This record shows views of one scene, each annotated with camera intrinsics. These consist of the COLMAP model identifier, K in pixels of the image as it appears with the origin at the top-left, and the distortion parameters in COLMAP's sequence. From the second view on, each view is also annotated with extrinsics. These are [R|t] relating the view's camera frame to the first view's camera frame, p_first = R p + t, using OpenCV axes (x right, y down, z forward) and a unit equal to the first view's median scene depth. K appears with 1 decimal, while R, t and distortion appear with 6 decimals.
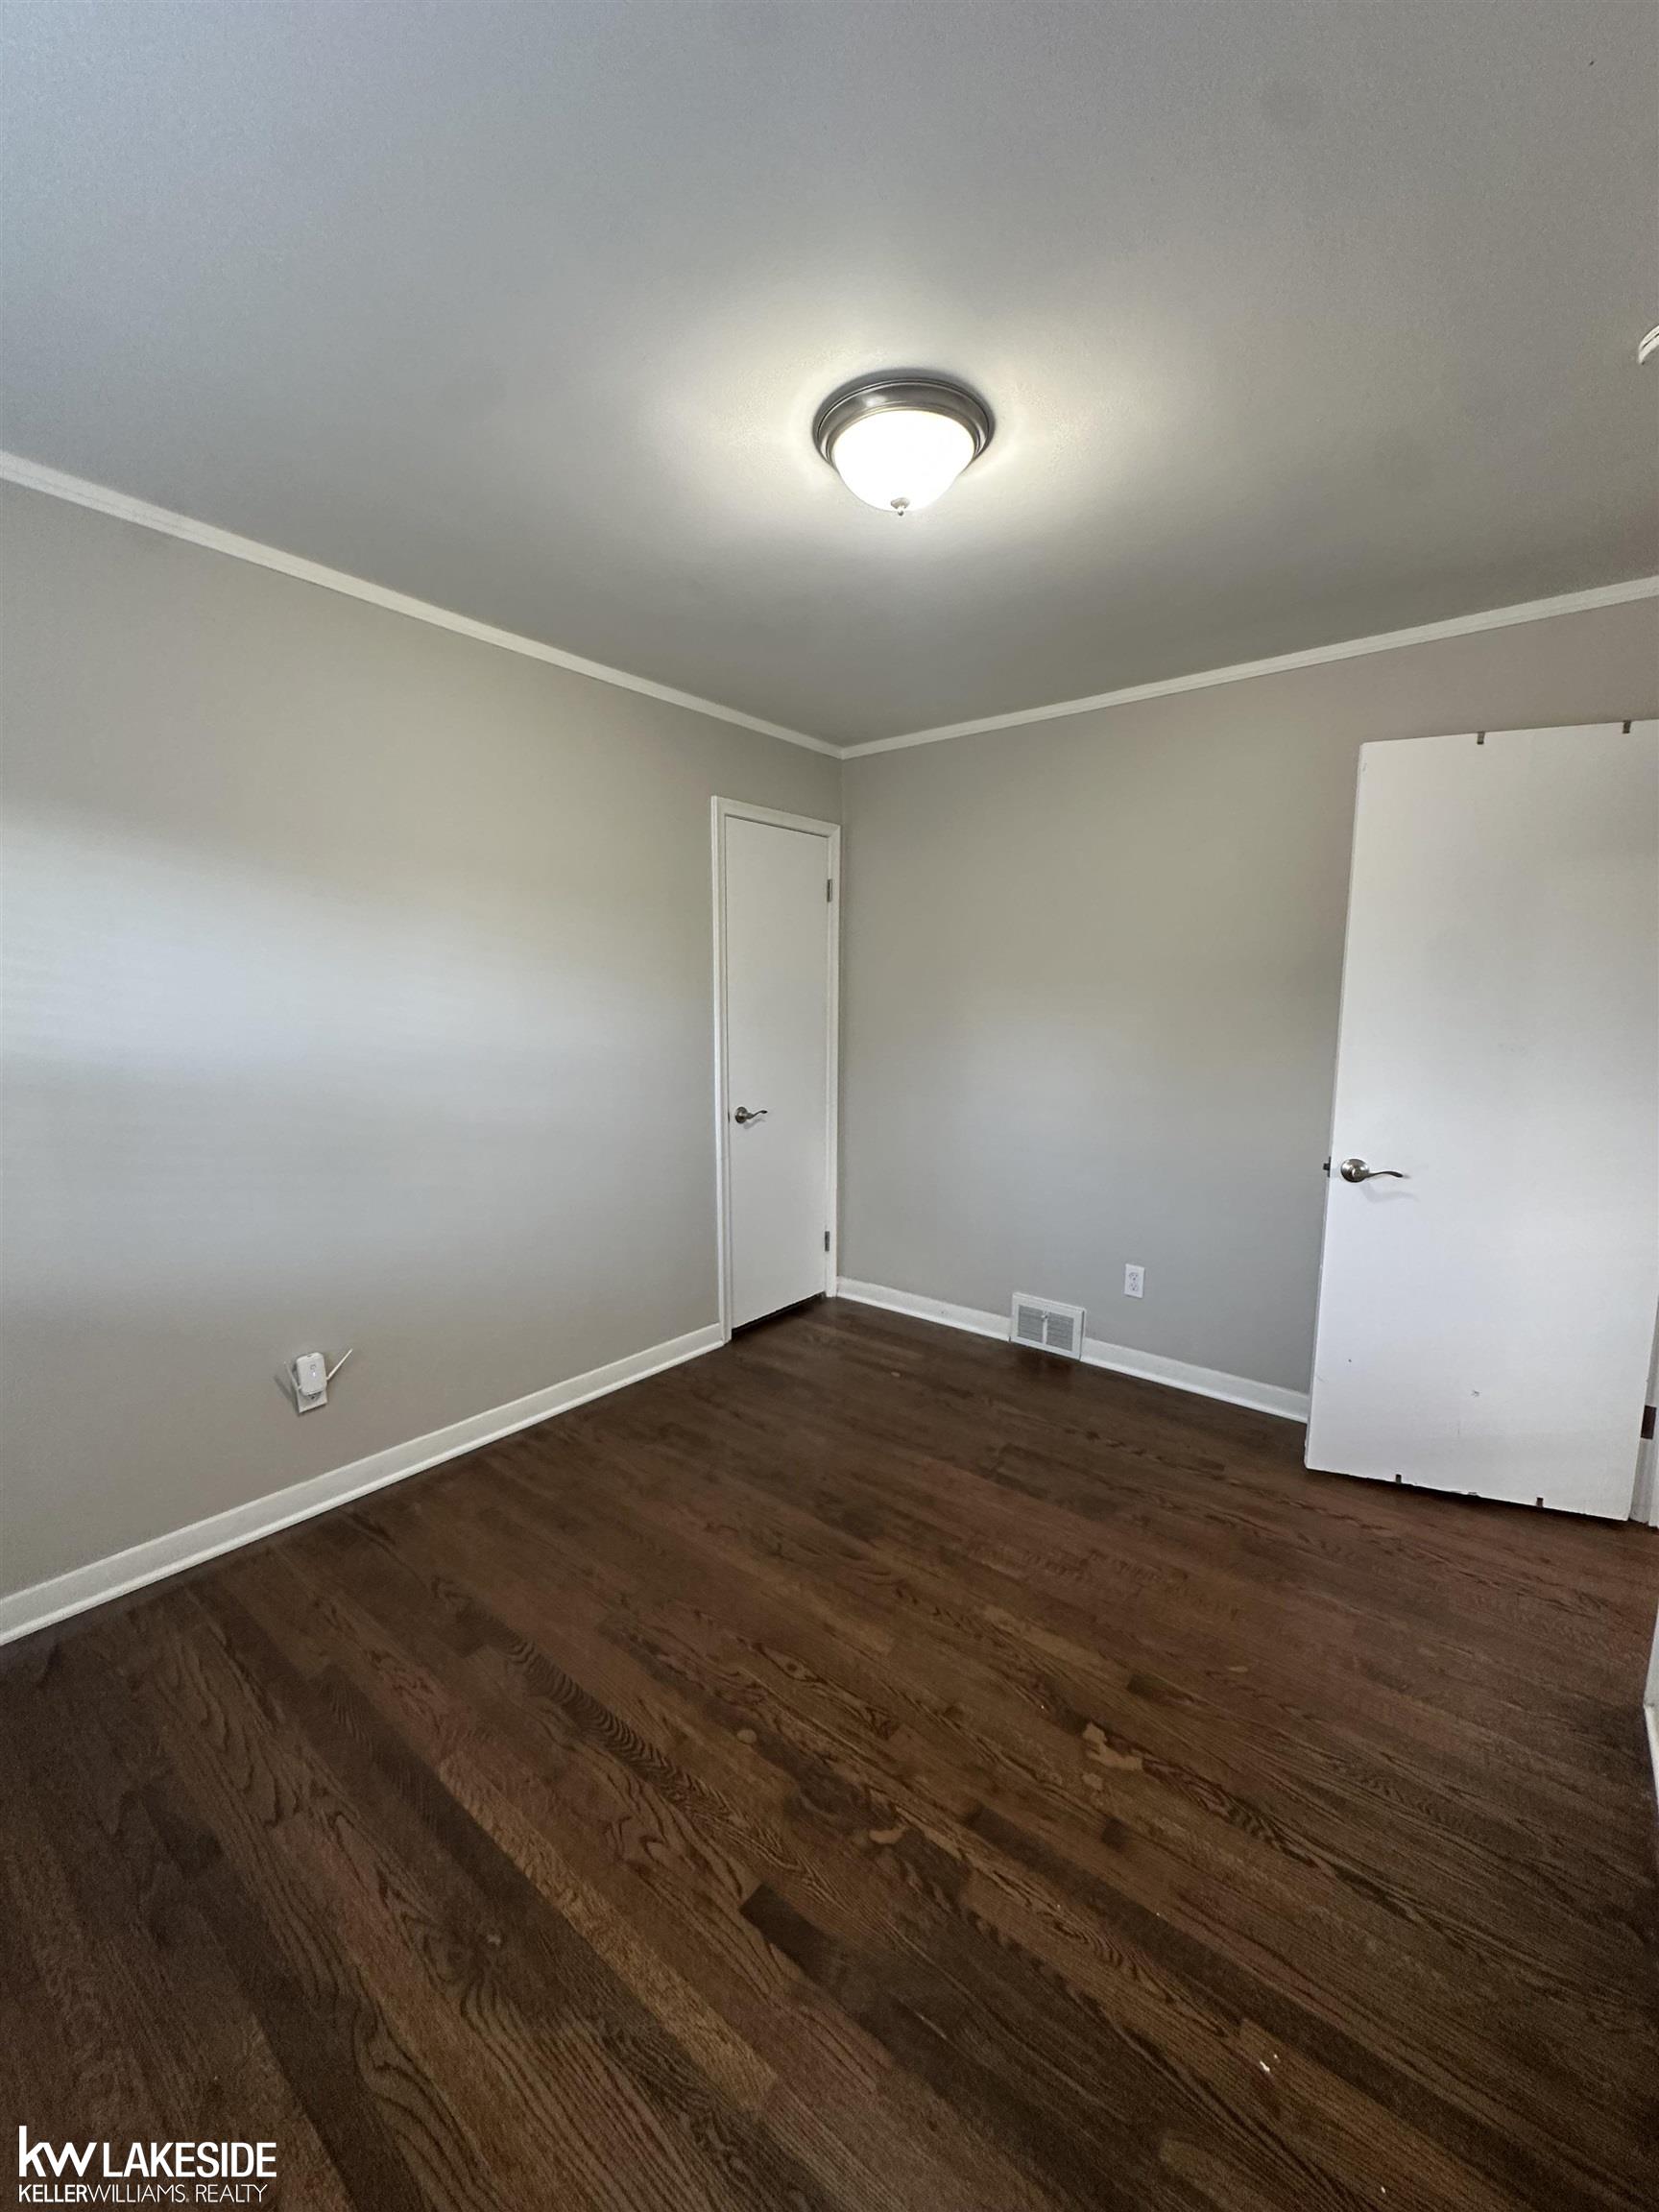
lens RADIAL K [[882.6, 0, 835.7], [0, 882.6, 1097.2], [0, 0, 1]] dist [-0.010774, 0.000554]
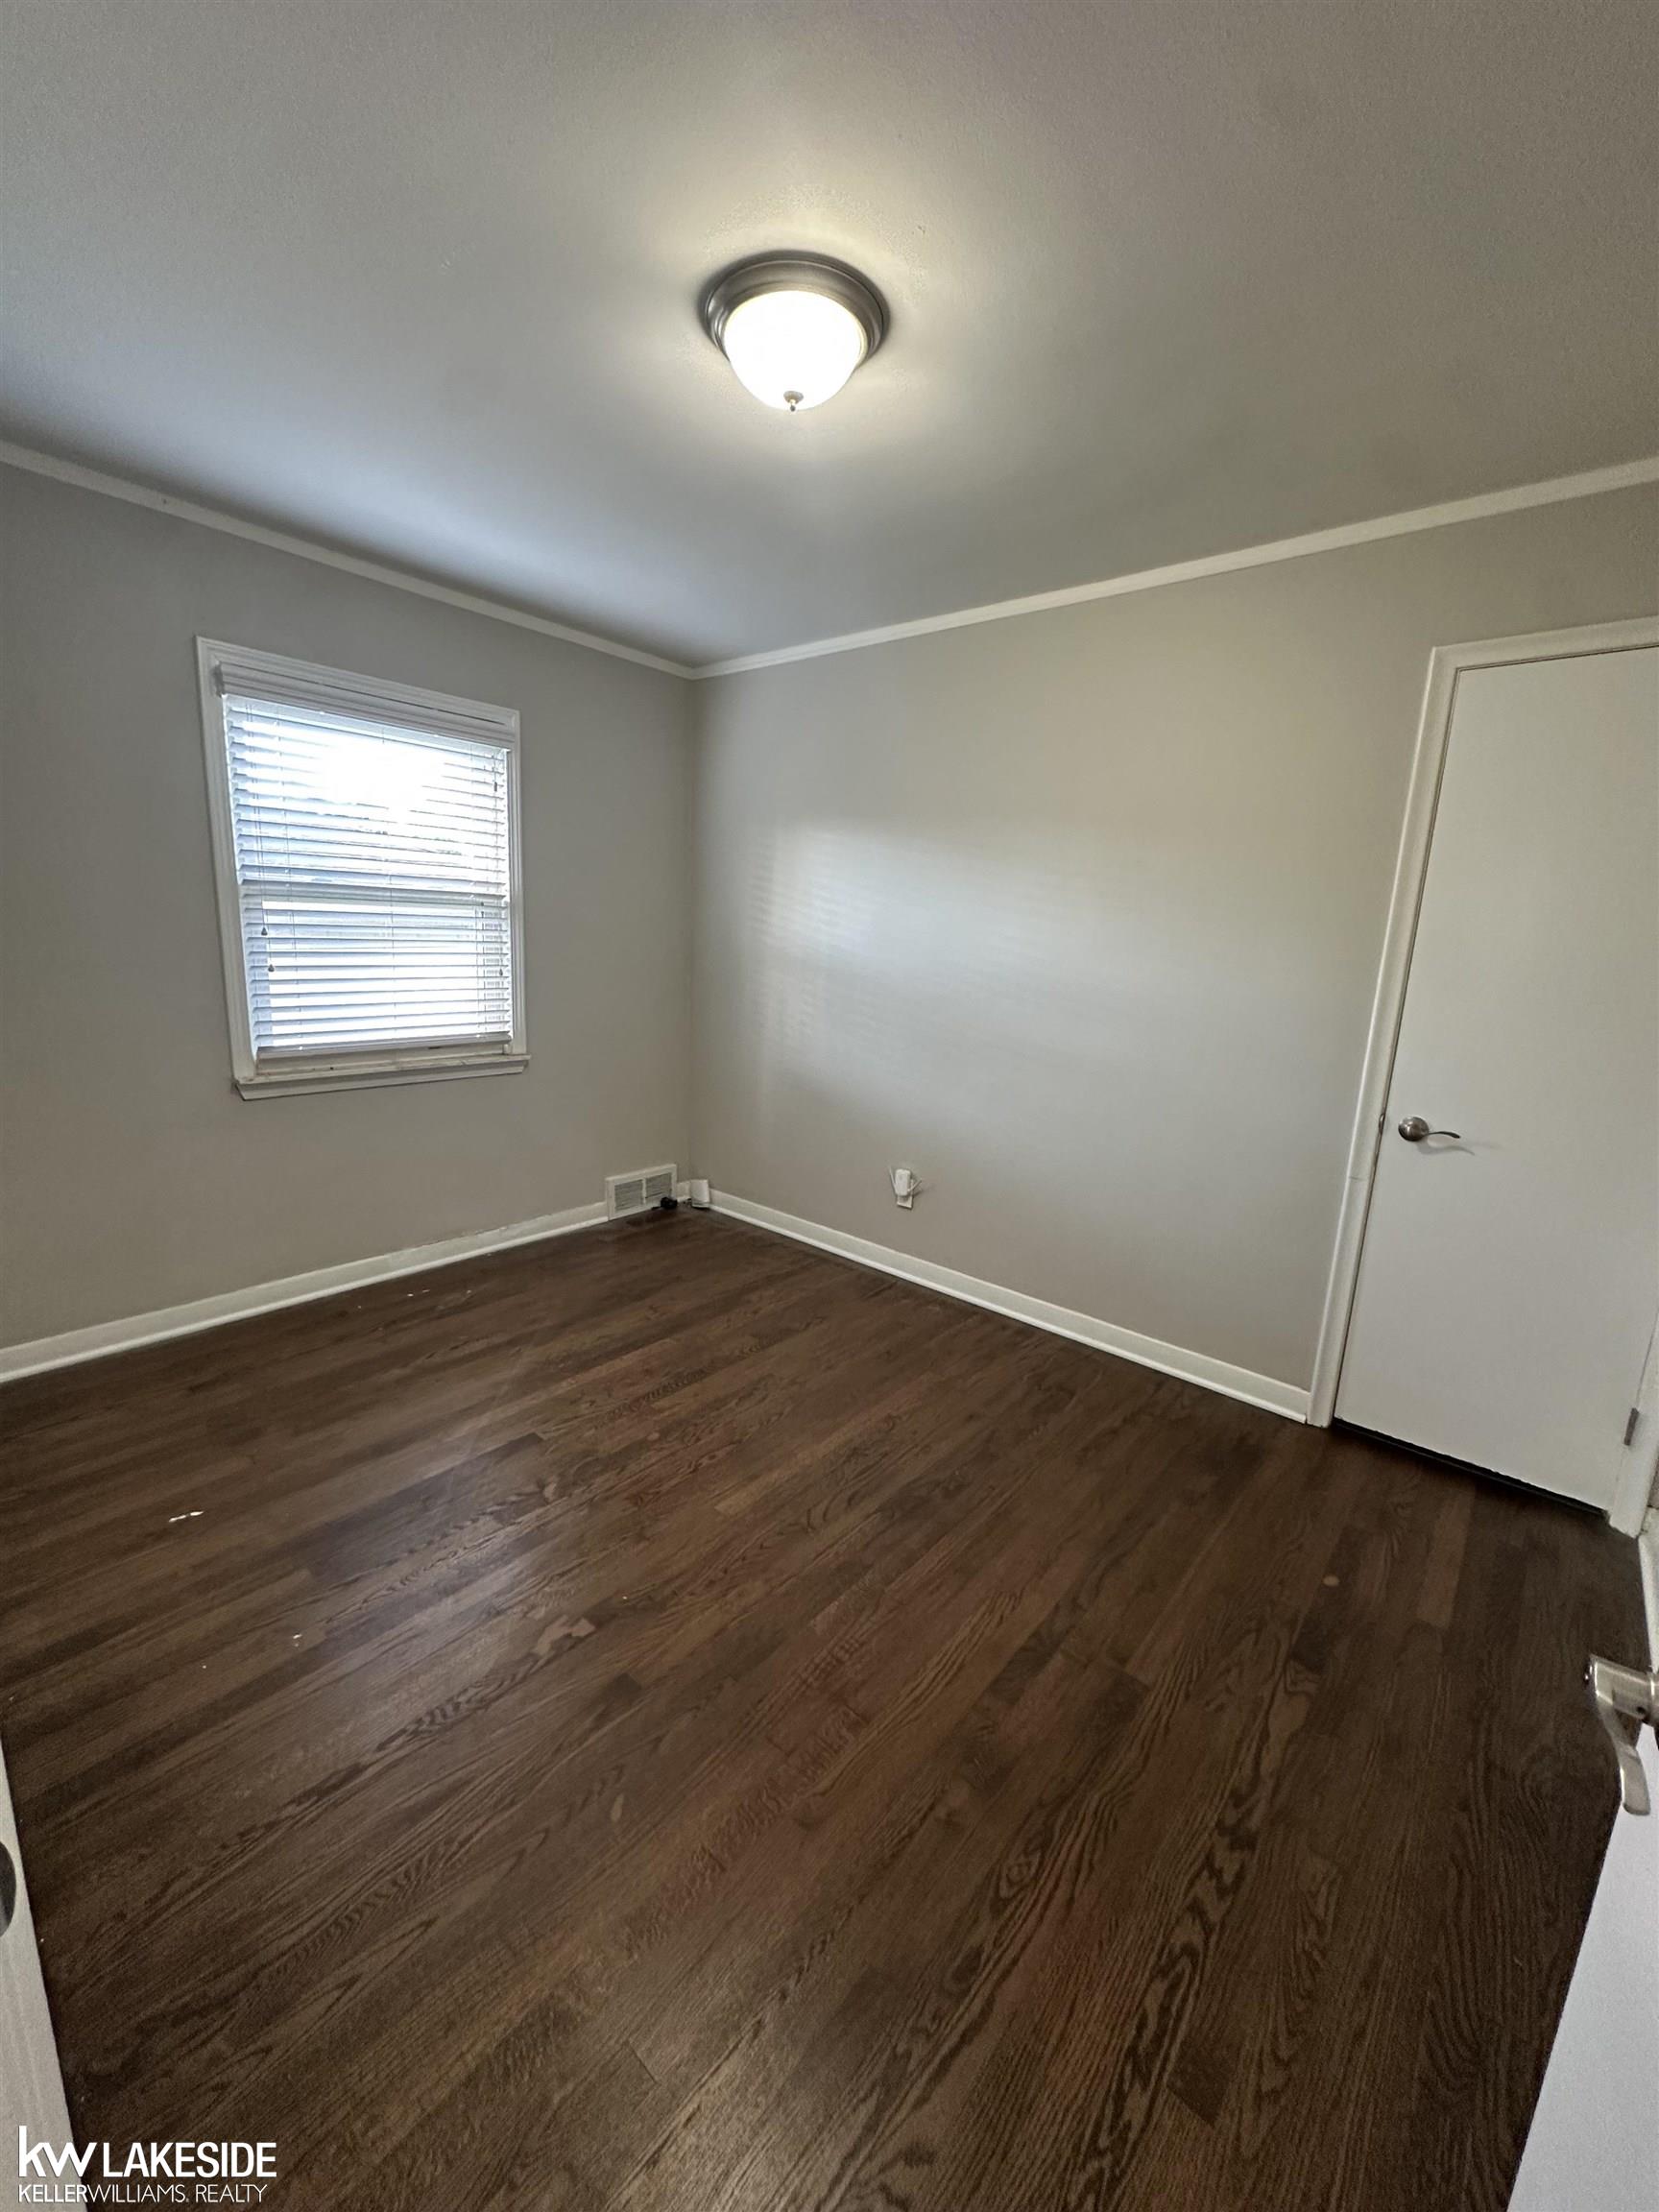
lens RADIAL K [[882.6, 0, 821.7], [0, 882.6, 1099.8], [0, 0, 1]] dist [-0.010774, 0.000554]
pose [[-0.043727, 0.186832, -0.981418, 0.987050], [-0.162589, 0.967930, 0.191509, -0.099252], [0.985725, 0.167942, -0.011948, 0.991545]]
